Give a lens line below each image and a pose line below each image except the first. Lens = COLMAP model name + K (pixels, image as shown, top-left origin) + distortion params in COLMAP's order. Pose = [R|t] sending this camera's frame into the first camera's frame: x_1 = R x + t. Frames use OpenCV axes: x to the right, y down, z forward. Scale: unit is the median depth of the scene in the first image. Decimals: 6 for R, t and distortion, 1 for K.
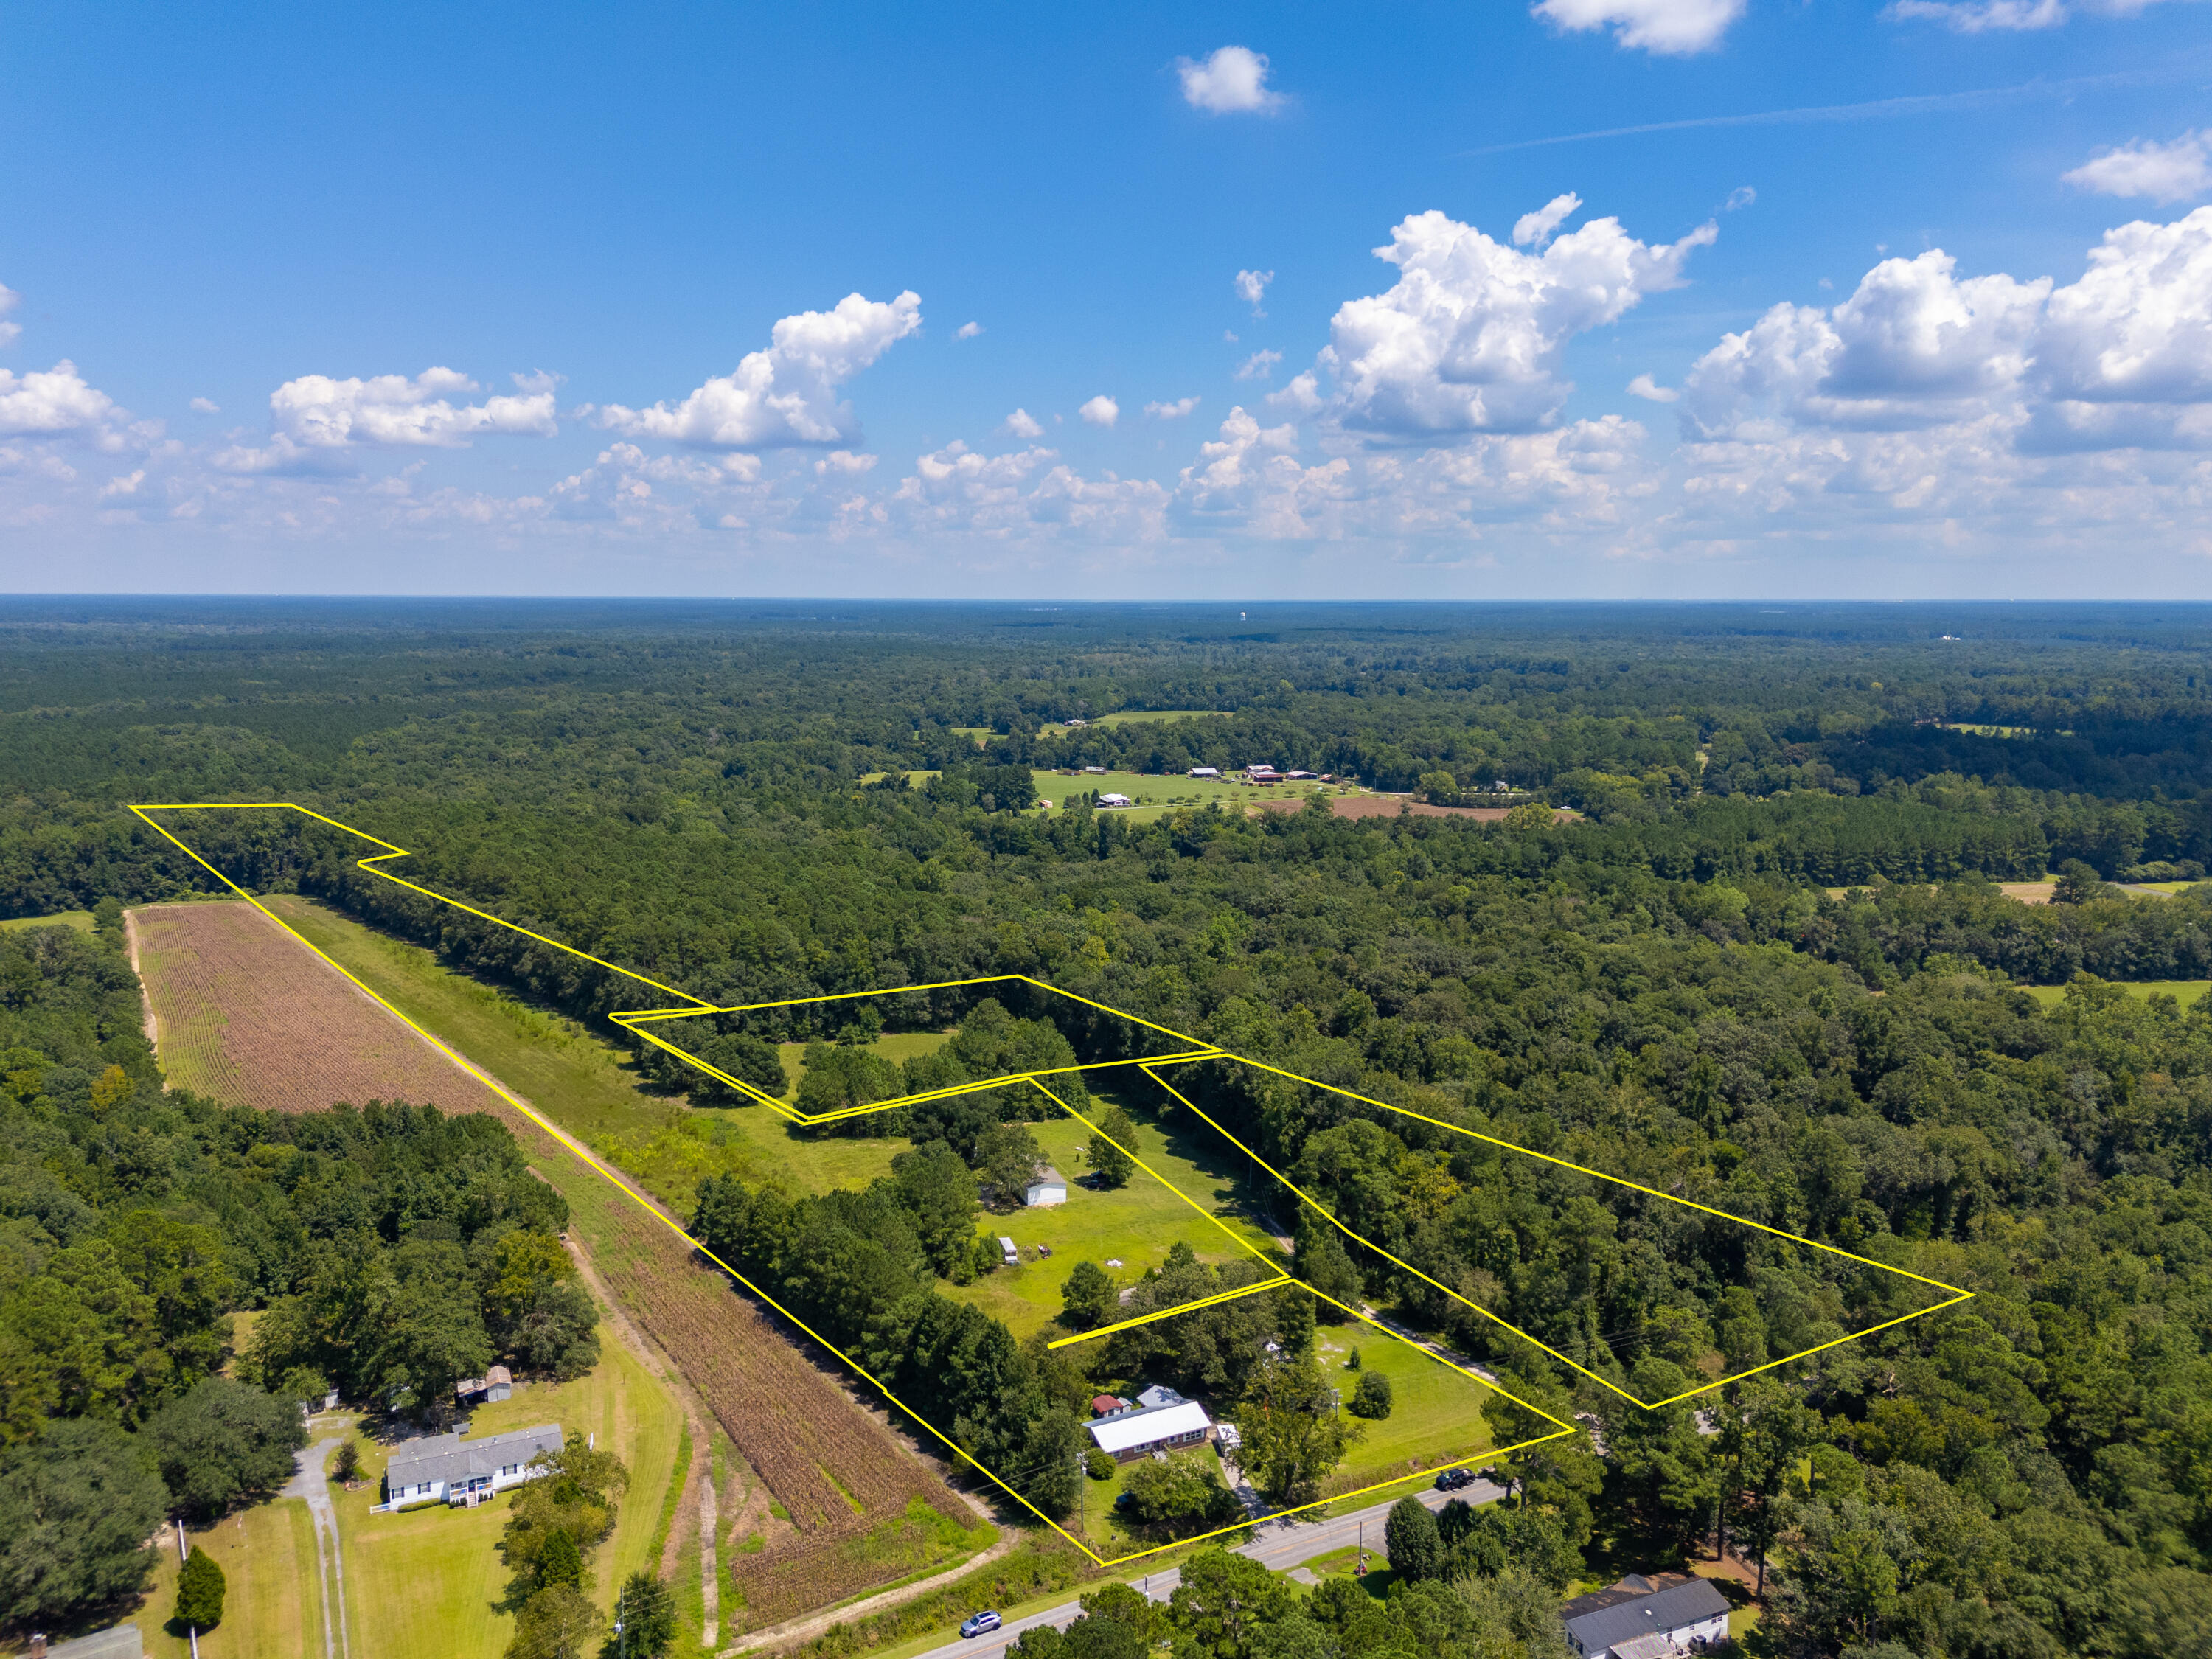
lens RADIAL K [[1610.5, 0, 1110.7], [0, 1610.5, 878.1], [0, 0, 1]] dist [0.075877, -0.075071]
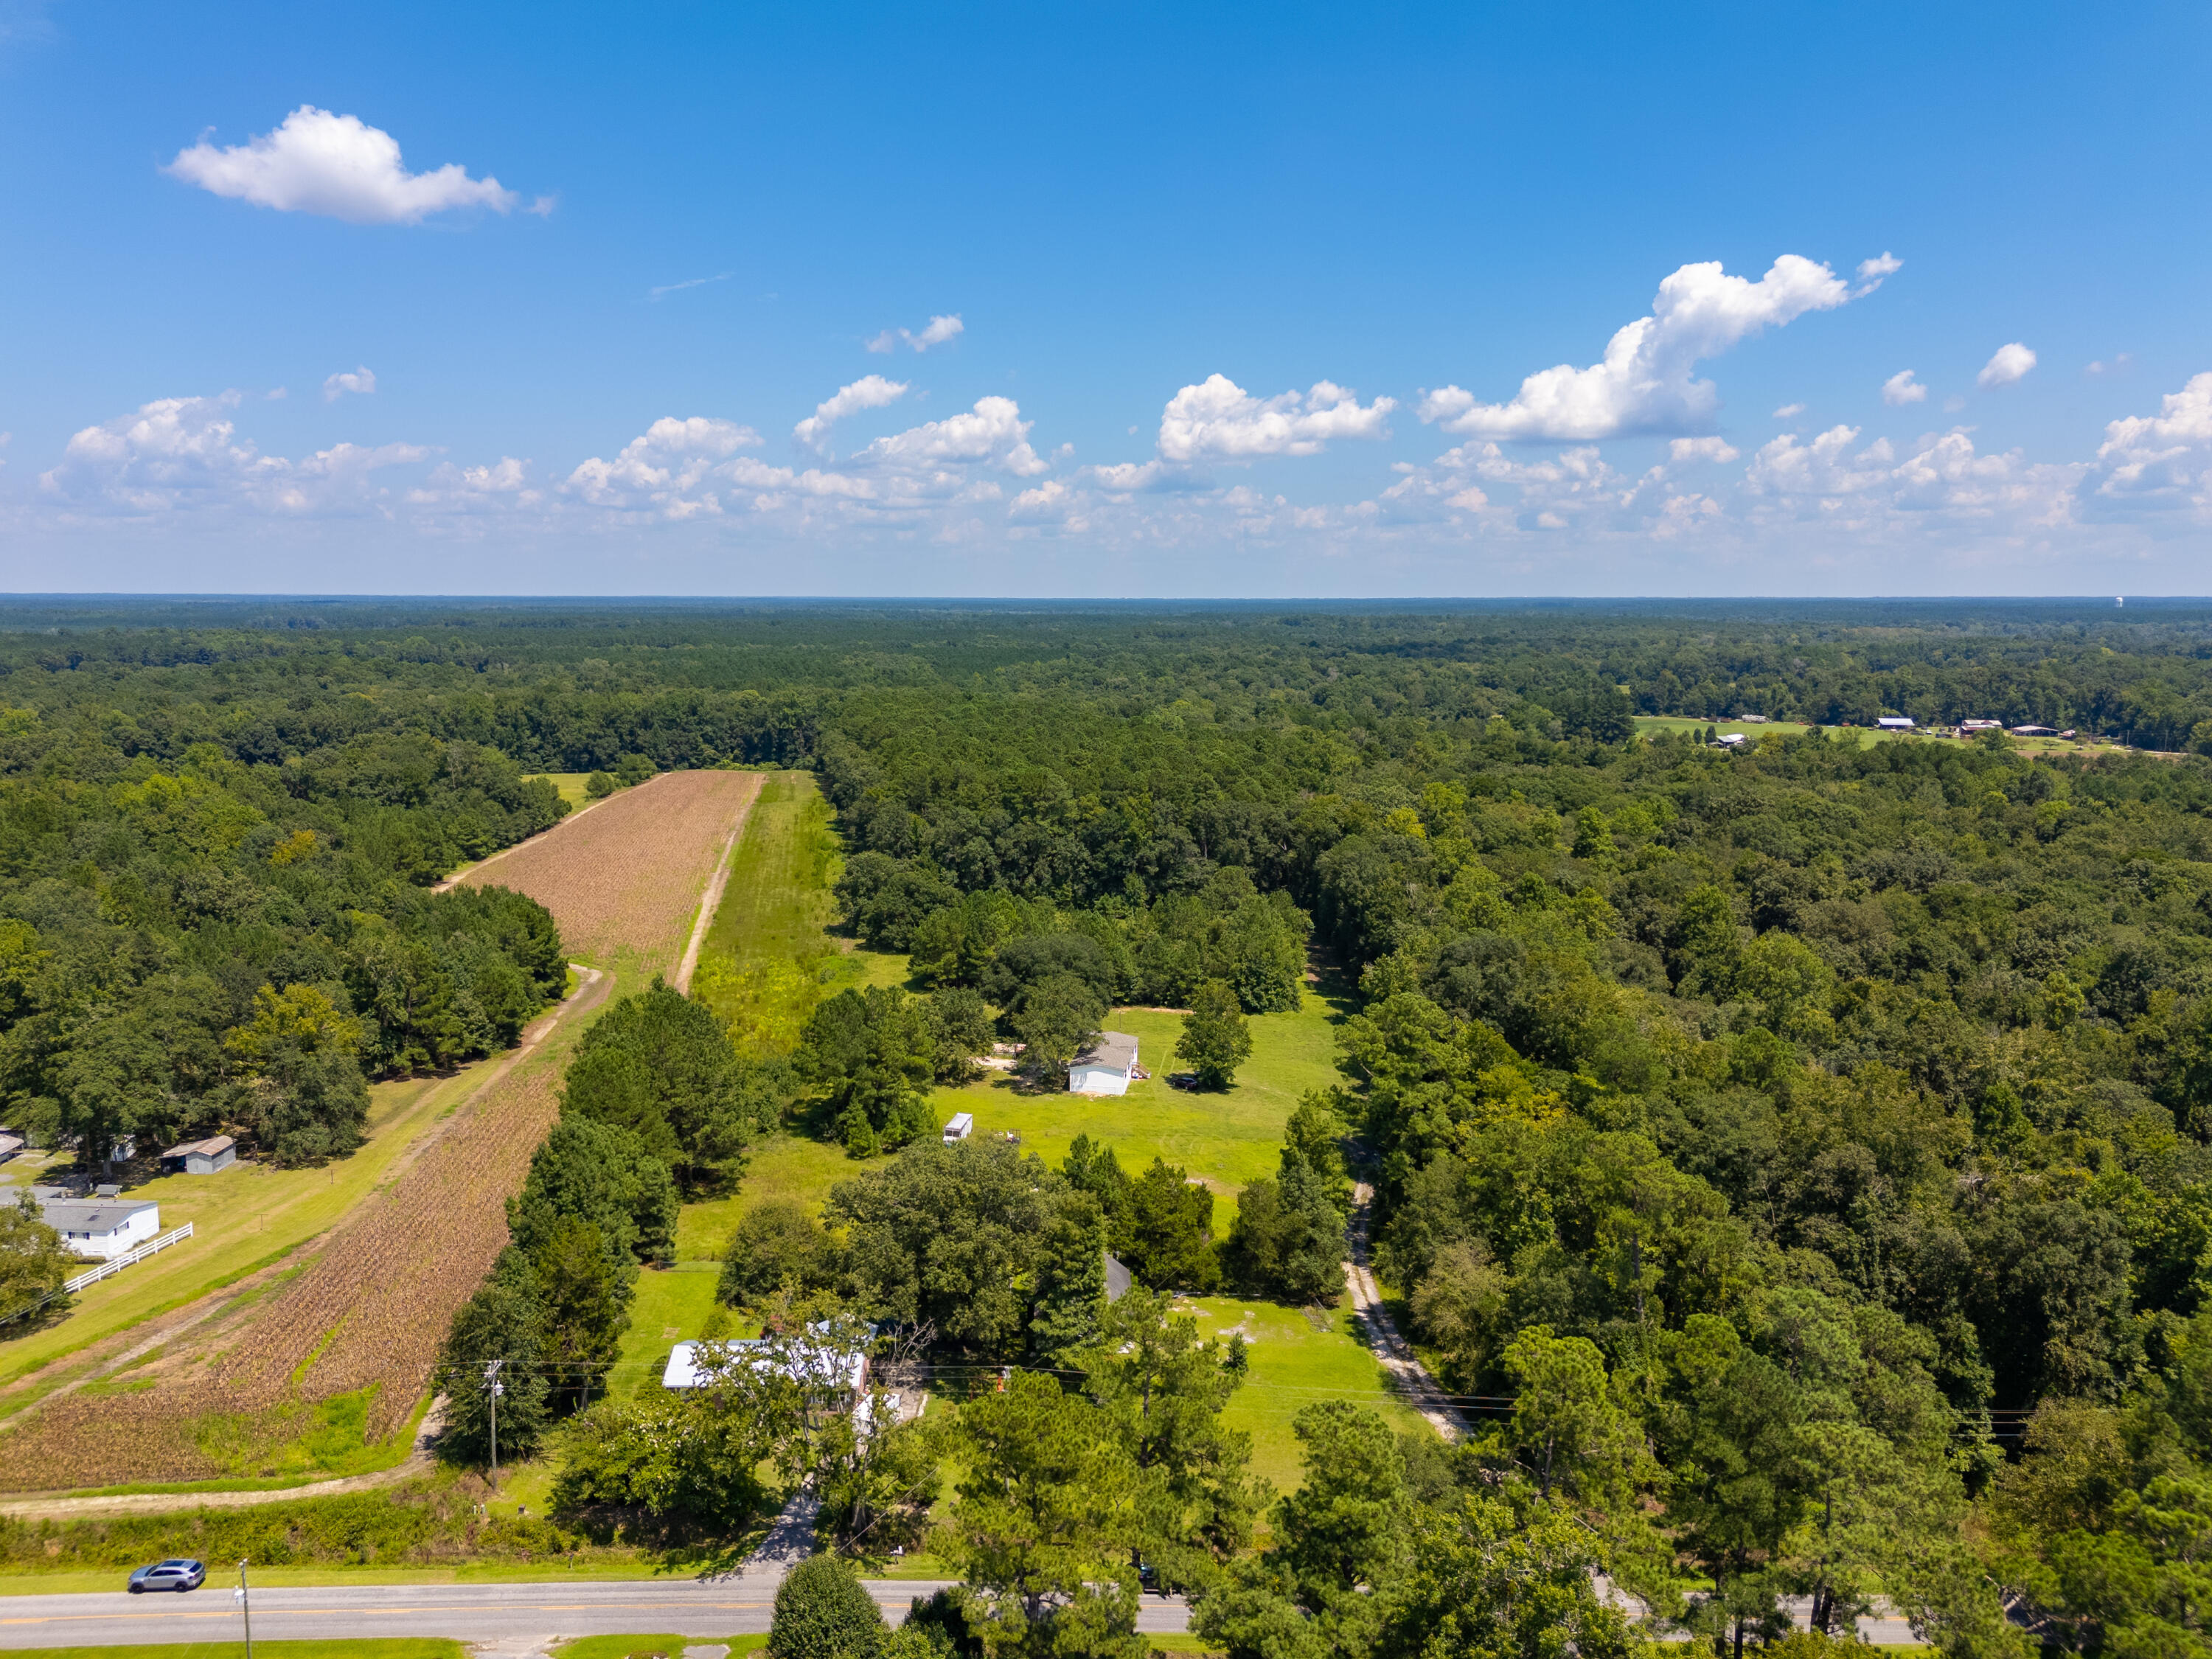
lens RADIAL K [[1610.5, 0, 1110.7], [0, 1610.5, 878.1], [0, 0, 1]] dist [0.075877, -0.075071]
pose [[0.889203, 0.078303, -0.450763, 0.344257], [-0.078128, 0.996762, 0.019030, 0.107755], [0.450793, 0.018296, 0.892441, 0.418279]]
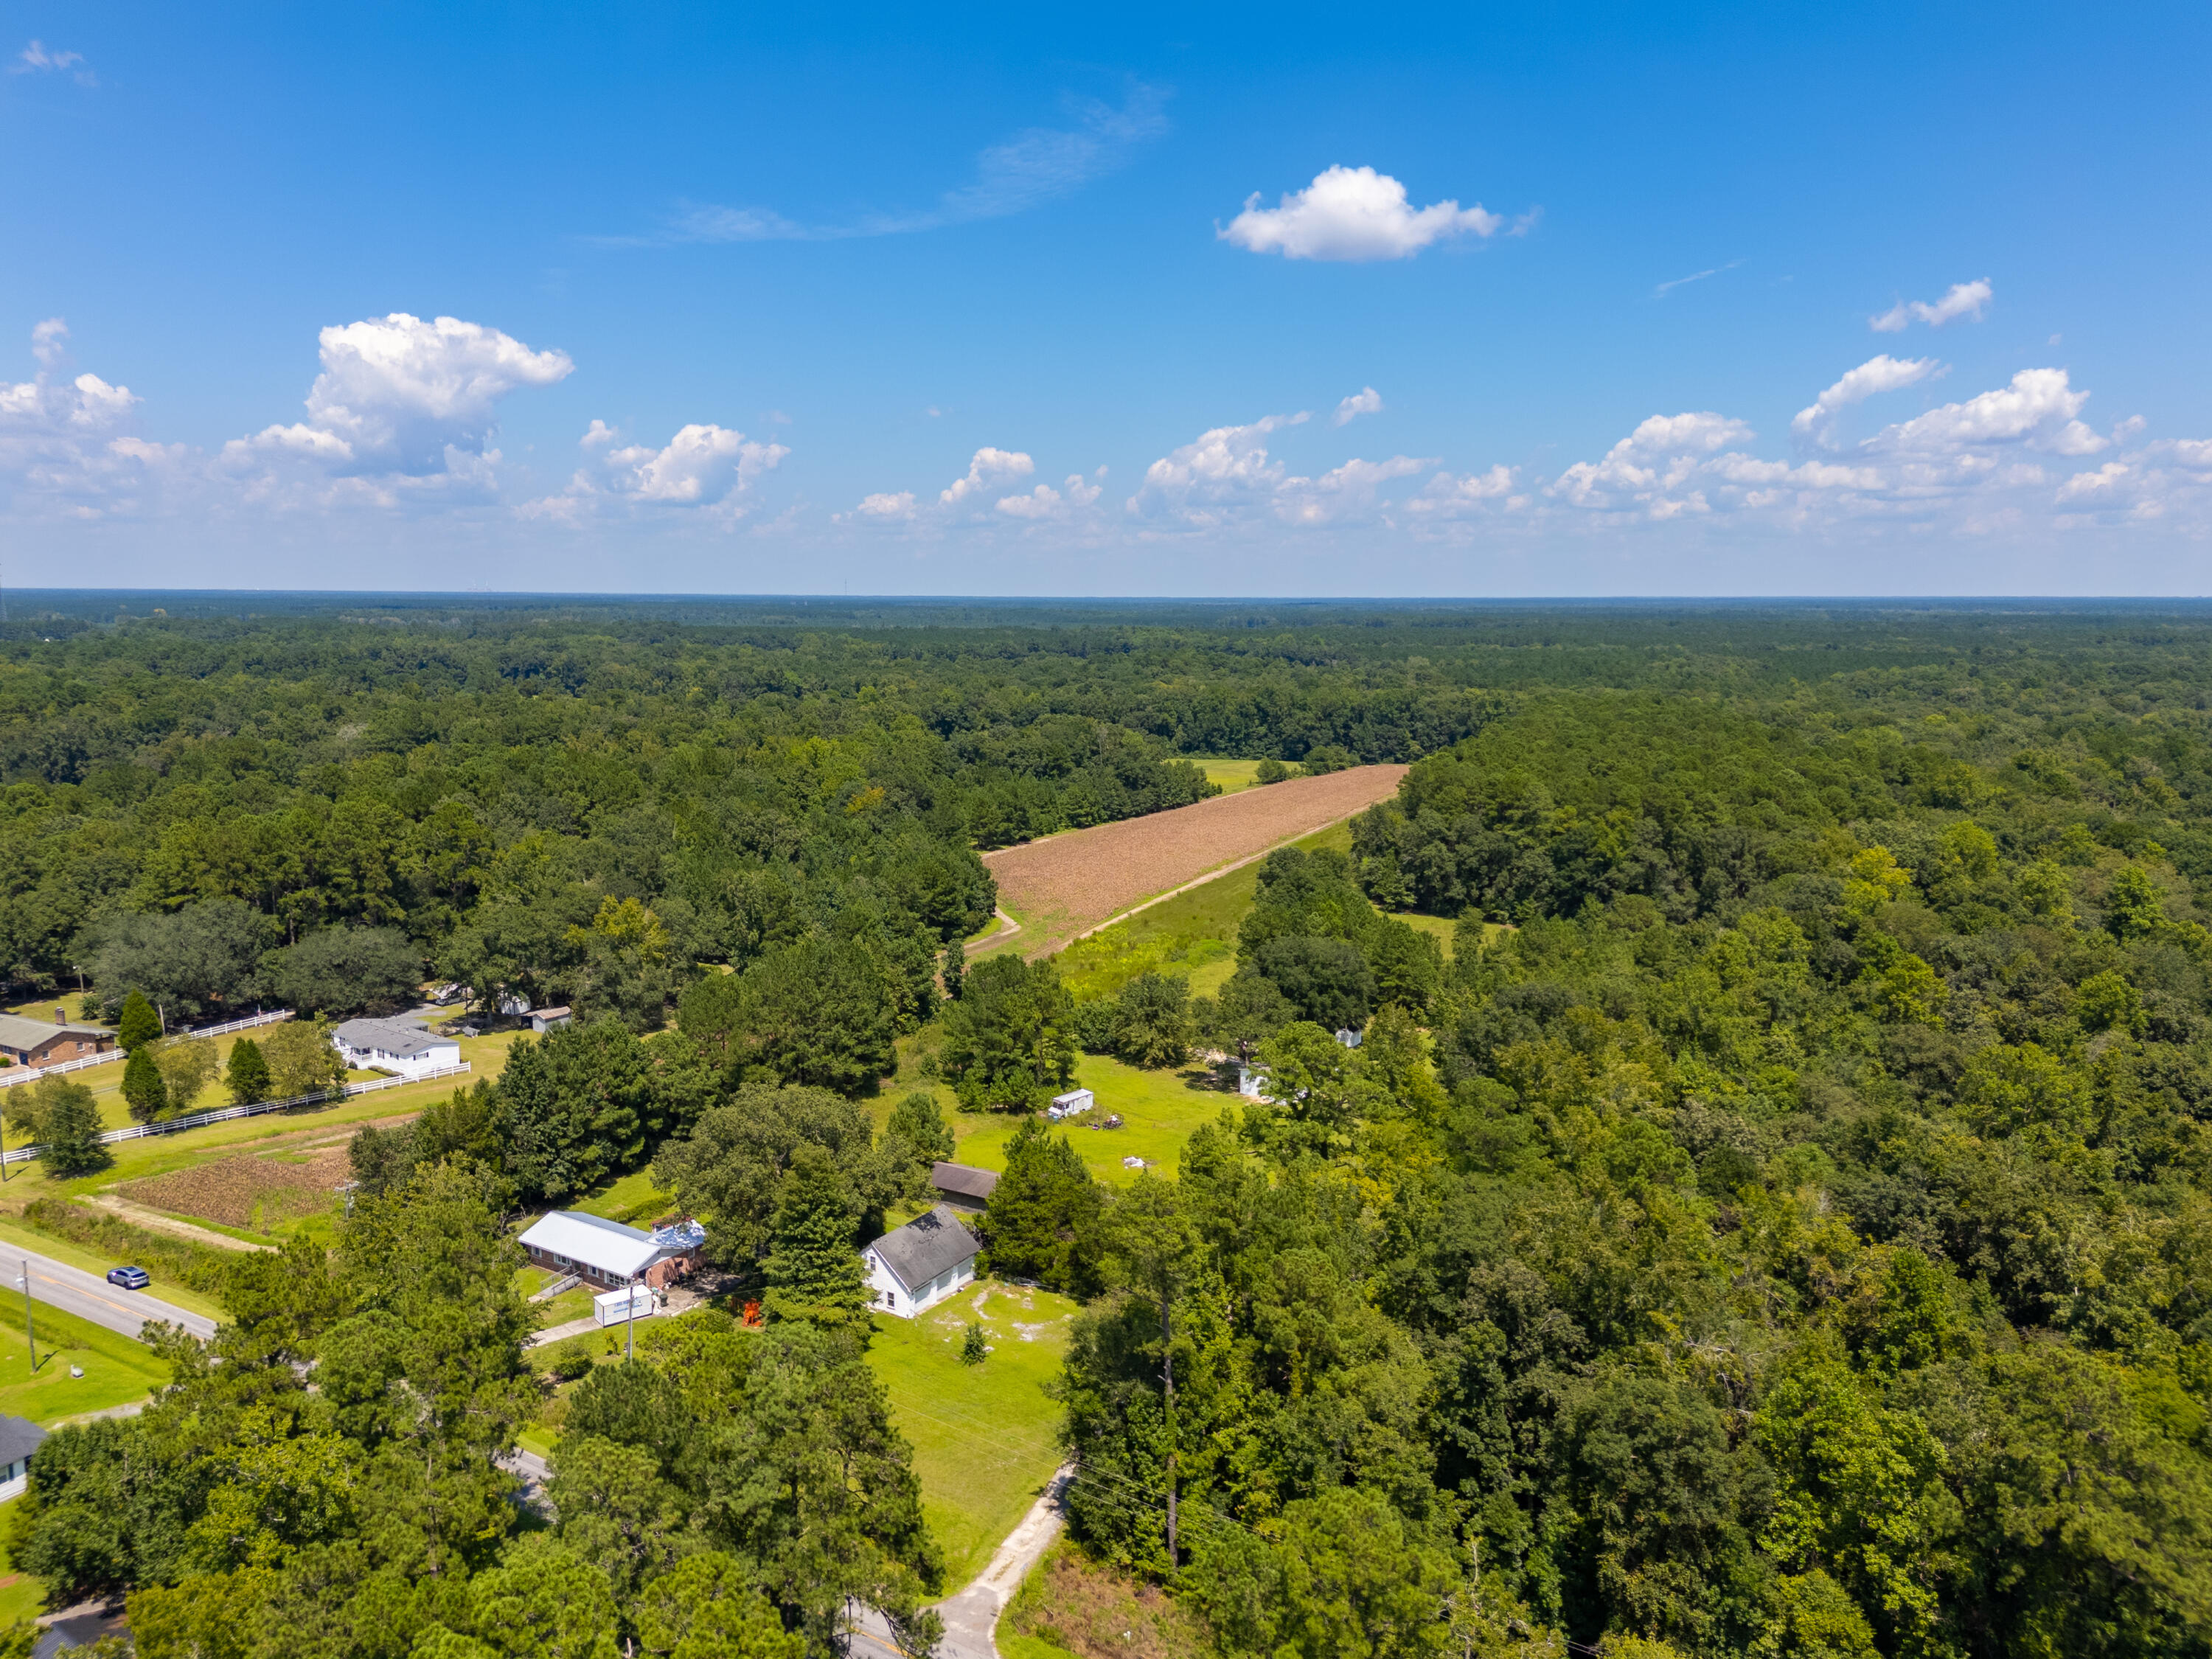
lens RADIAL K [[1617.1, 0, 1106.0], [0, 1617.1, 829.5], [0, 0, 1]] dist [0.067948, -0.080879]
pose [[0.493306, 0.125094, -0.860814, 0.631666], [-0.151301, 0.986860, 0.056705, 0.064179], [0.856596, 0.102269, 0.505751, 0.679768]]
